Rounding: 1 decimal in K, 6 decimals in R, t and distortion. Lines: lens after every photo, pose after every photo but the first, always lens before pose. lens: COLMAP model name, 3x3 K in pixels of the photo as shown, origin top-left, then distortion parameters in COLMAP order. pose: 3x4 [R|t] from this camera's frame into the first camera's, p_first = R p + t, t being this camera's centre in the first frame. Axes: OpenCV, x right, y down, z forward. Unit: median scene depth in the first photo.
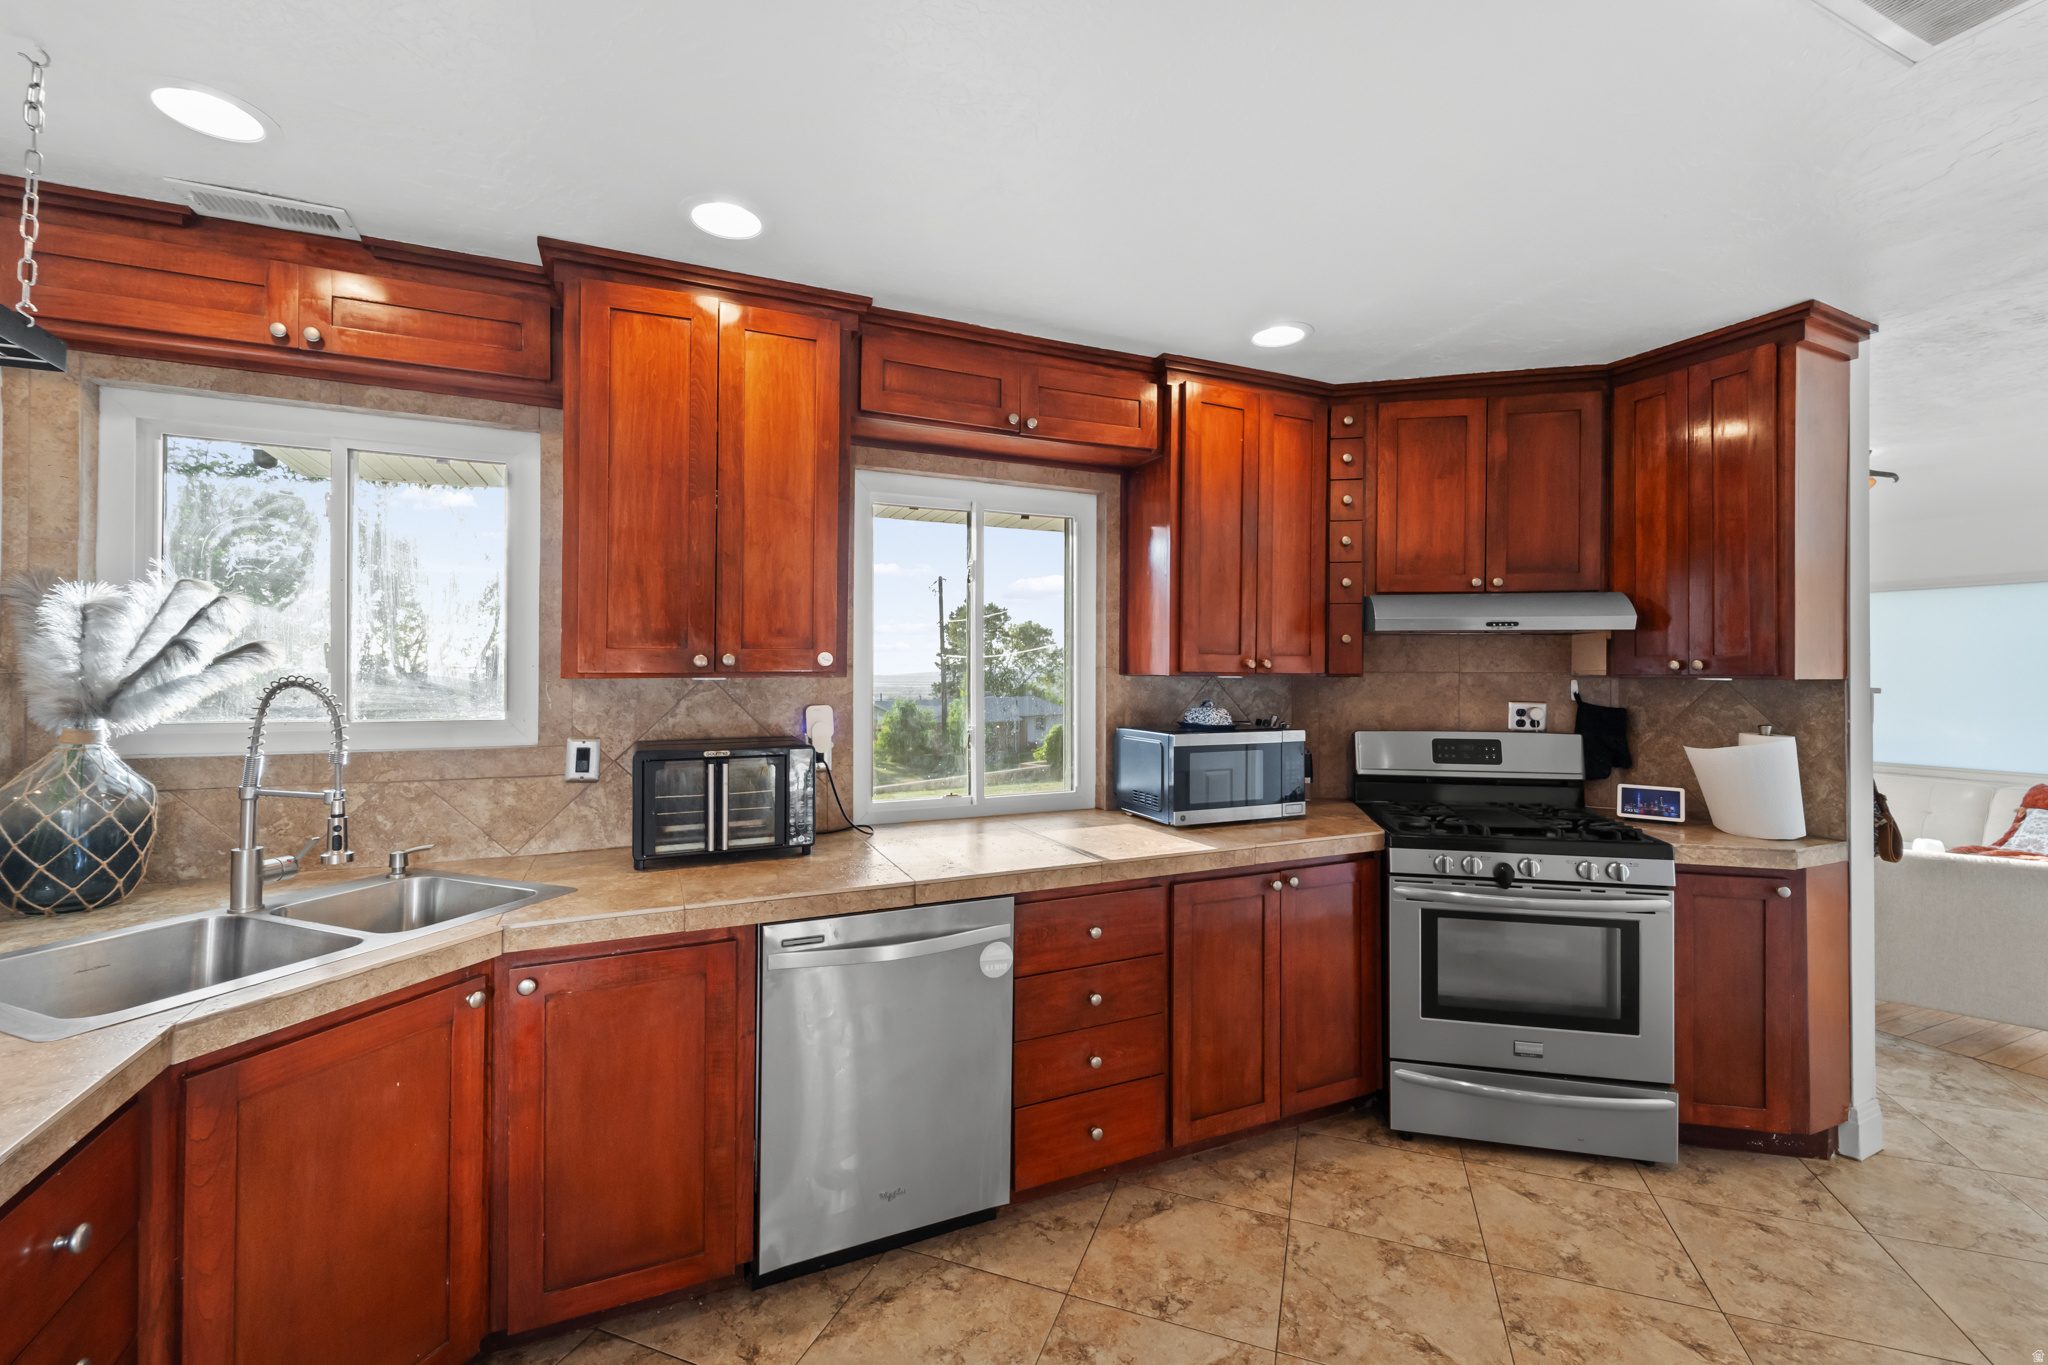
lens RADIAL K [[855.4, 0, 1035.0], [0, 855.4, 670.4], [0, 0, 1]] dist [0.008406, -0.002379]
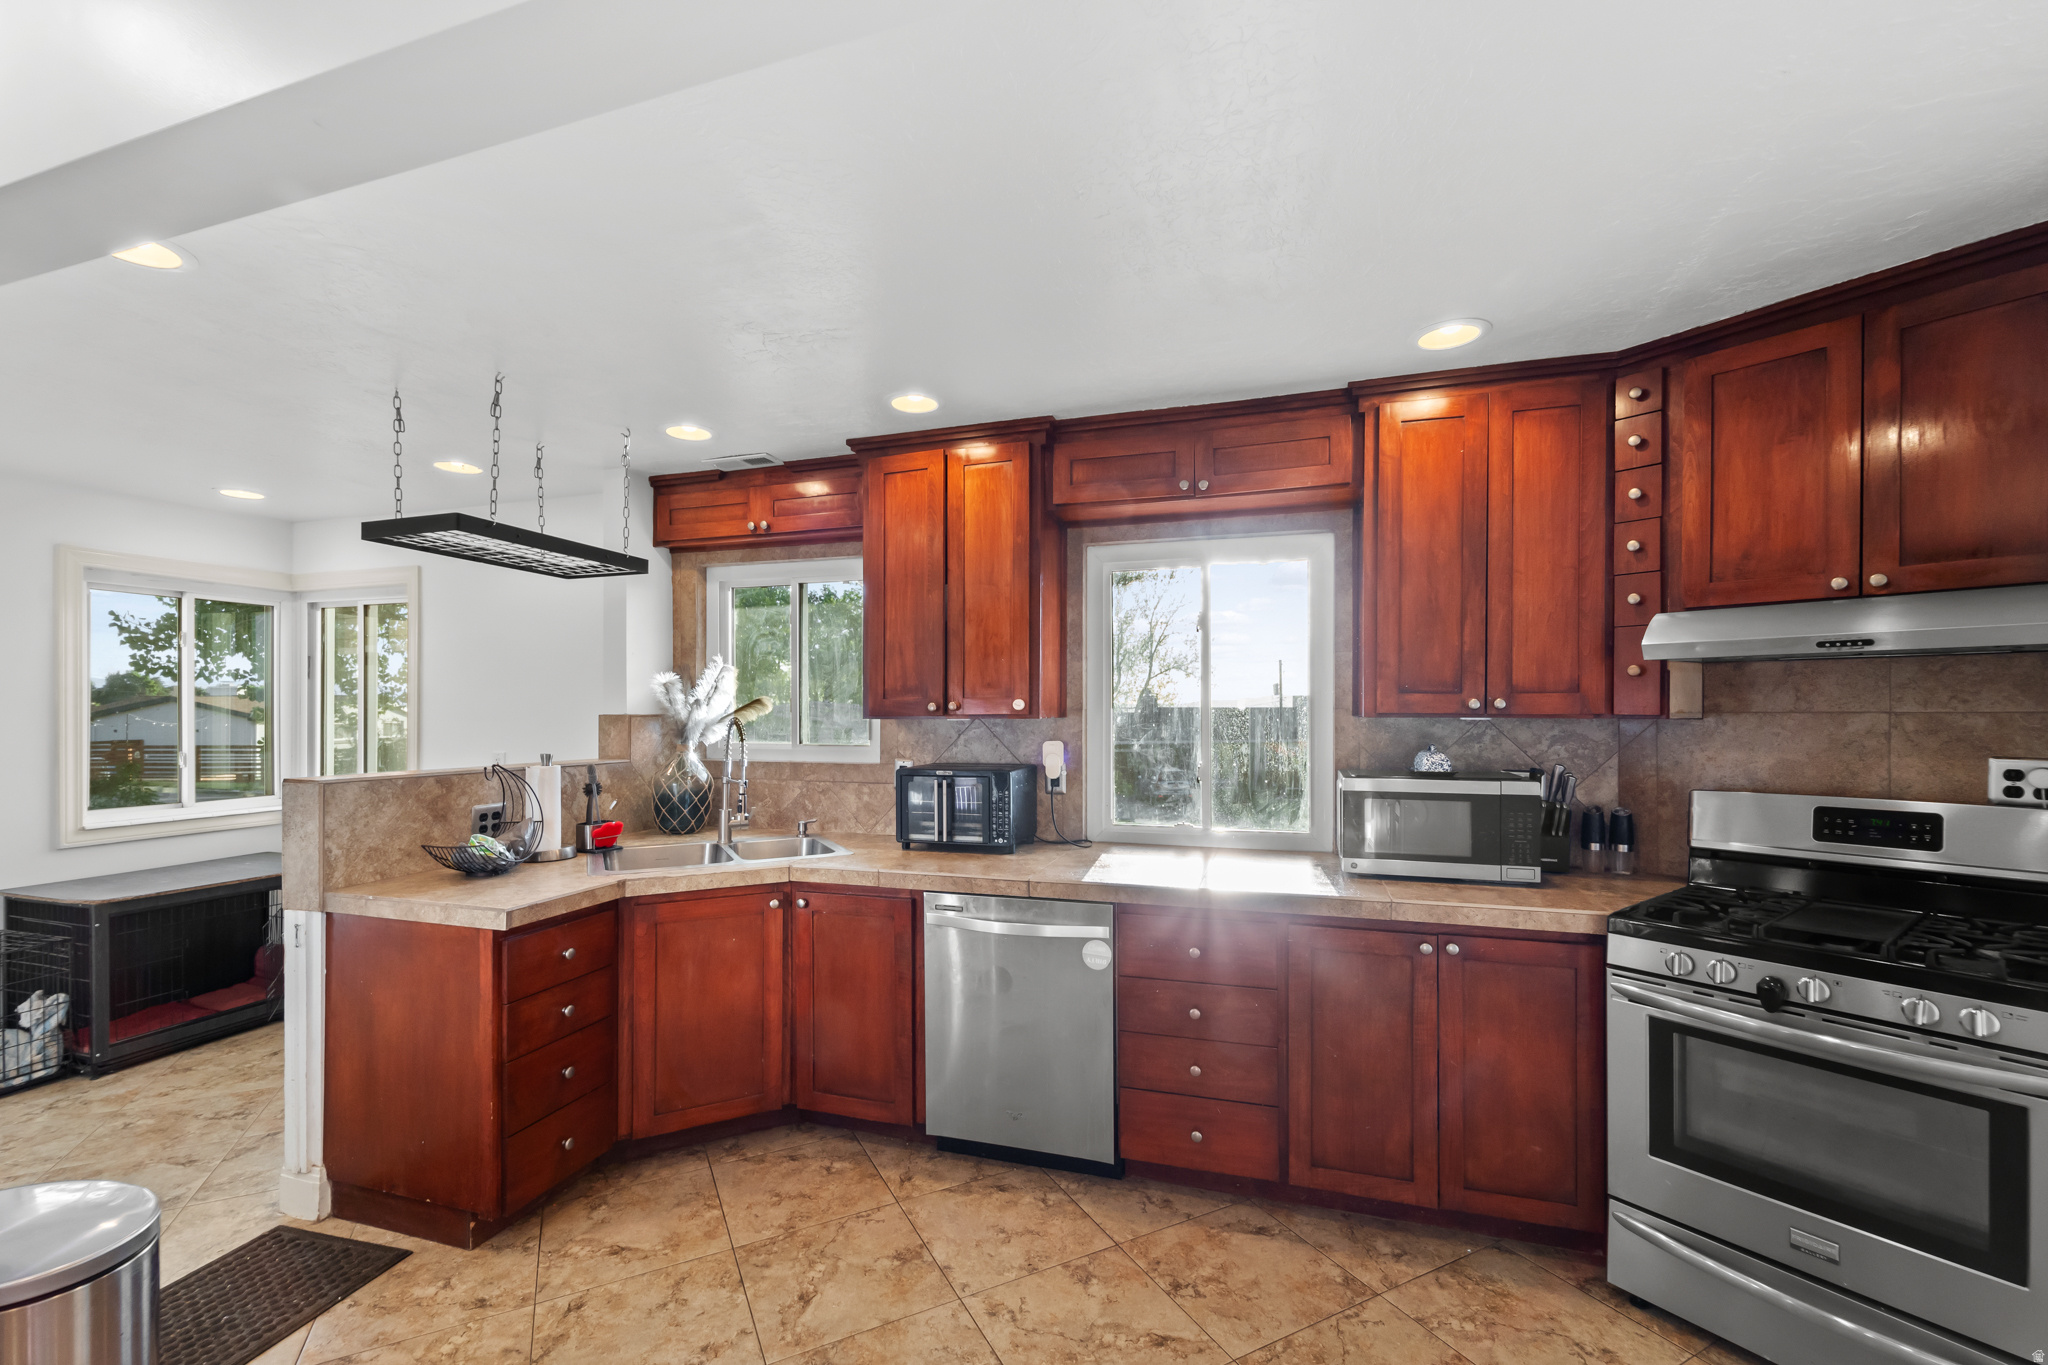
lens RADIAL K [[855.4, 0, 1008.1], [0, 855.4, 716.0], [0, 0, 1]] dist [0.008406, -0.002379]
pose [[0.736562, -0.000995, -0.676369, 0.609694], [0.004682, 0.999982, 0.003627, -0.000923], [0.676353, -0.005839, 0.736554, 0.033141]]
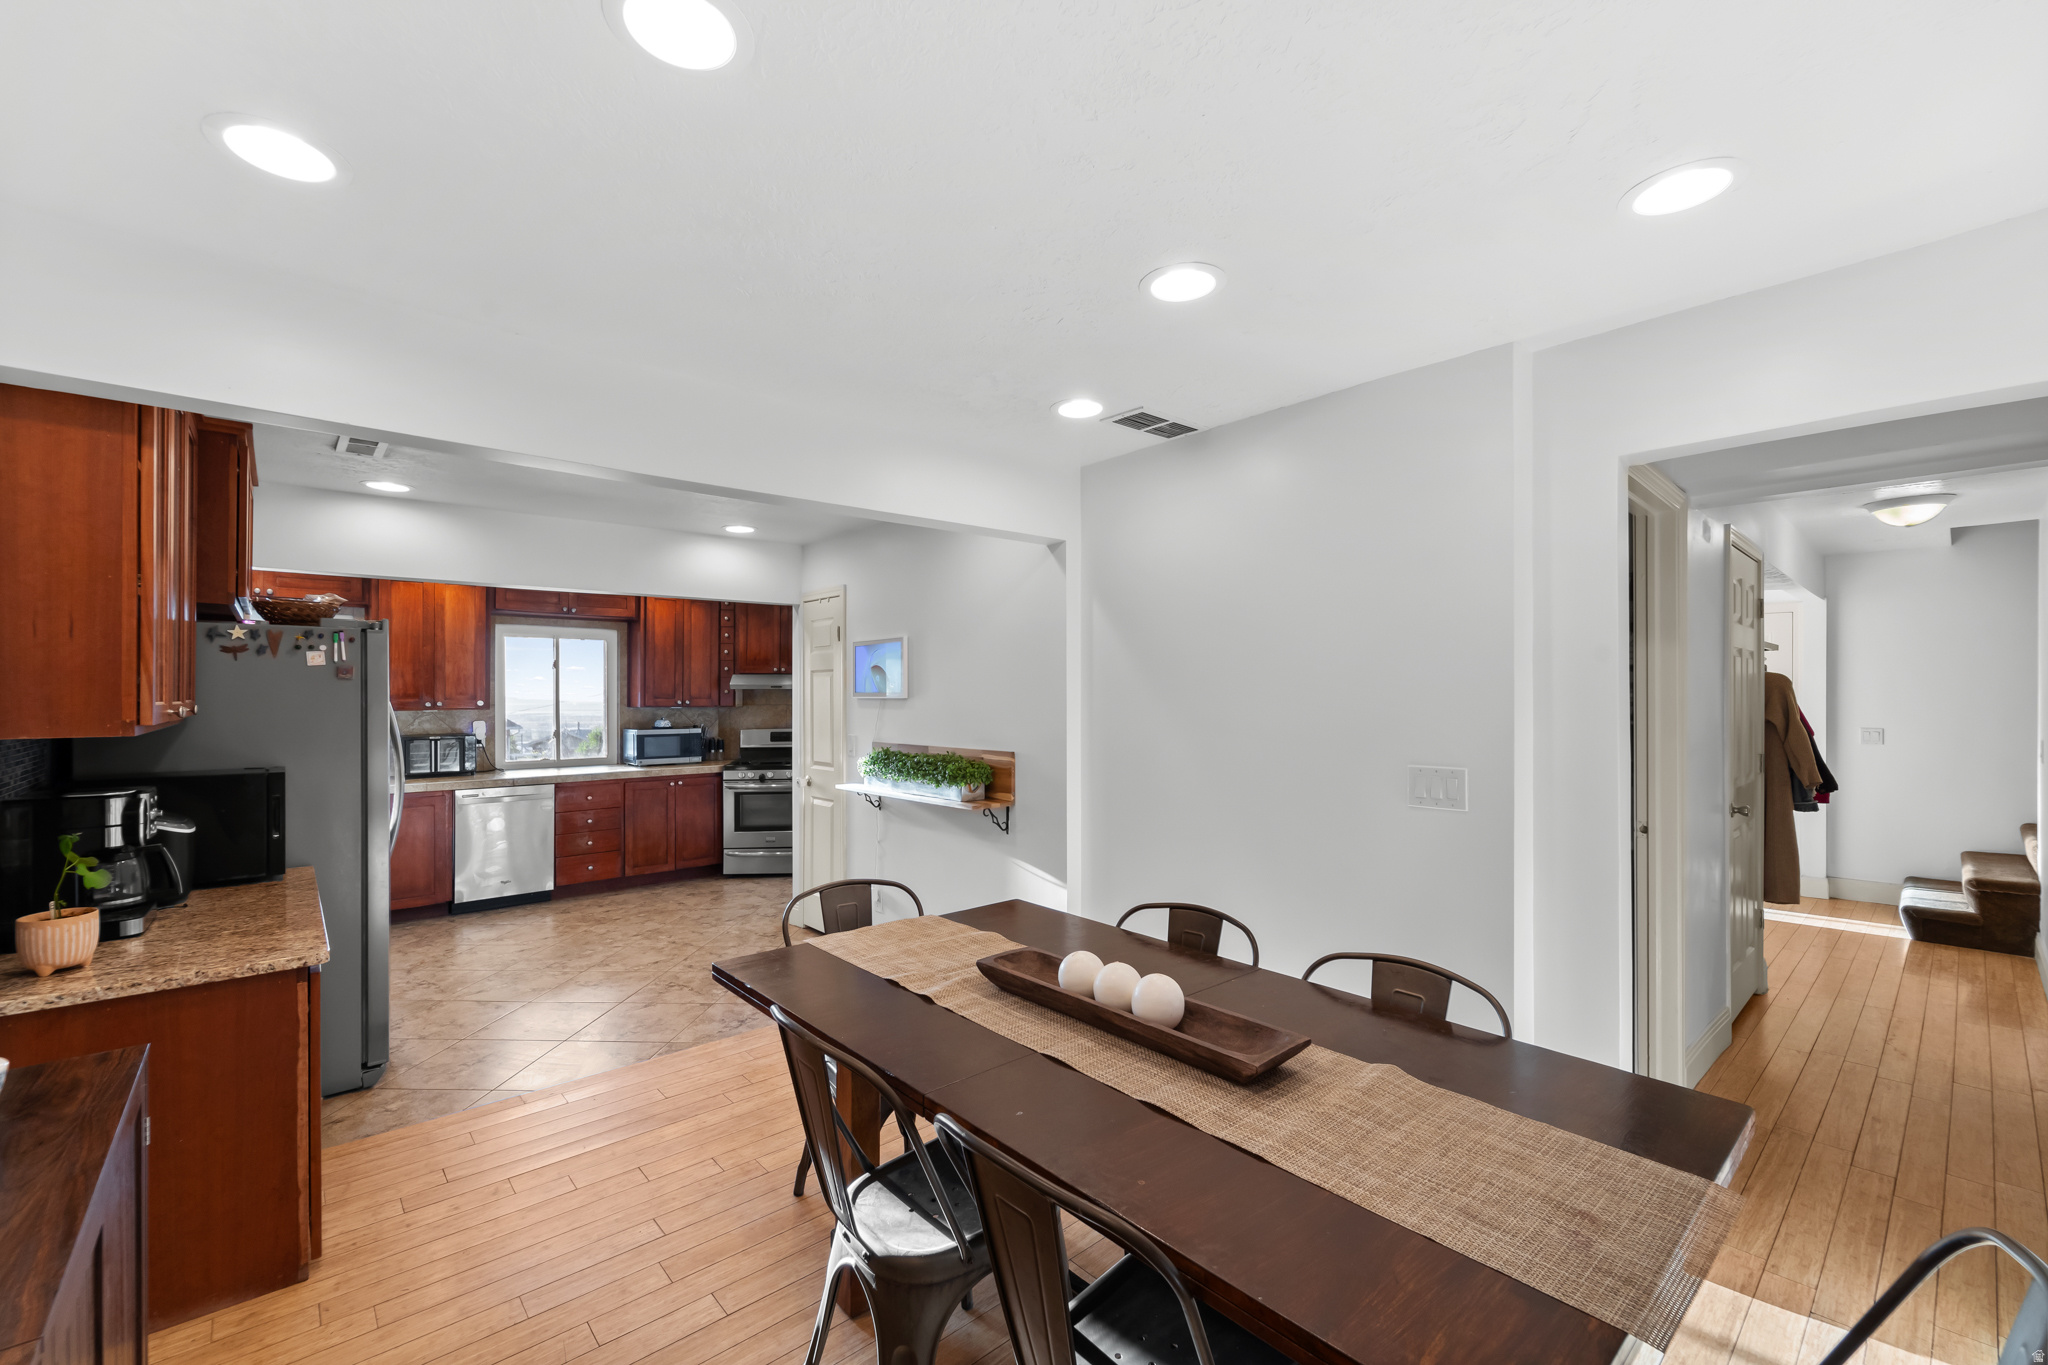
lens RADIAL K [[855.4, 0, 1040.3], [0, 855.4, 695.3], [0, 0, 1]] dist [0.008406, -0.002379]
pose [[0.951591, -0.004413, 0.307336, 0.599632], [0.003582, 0.999988, 0.003269, -0.040006], [-0.307347, -0.002010, 0.951595, -2.102636]]
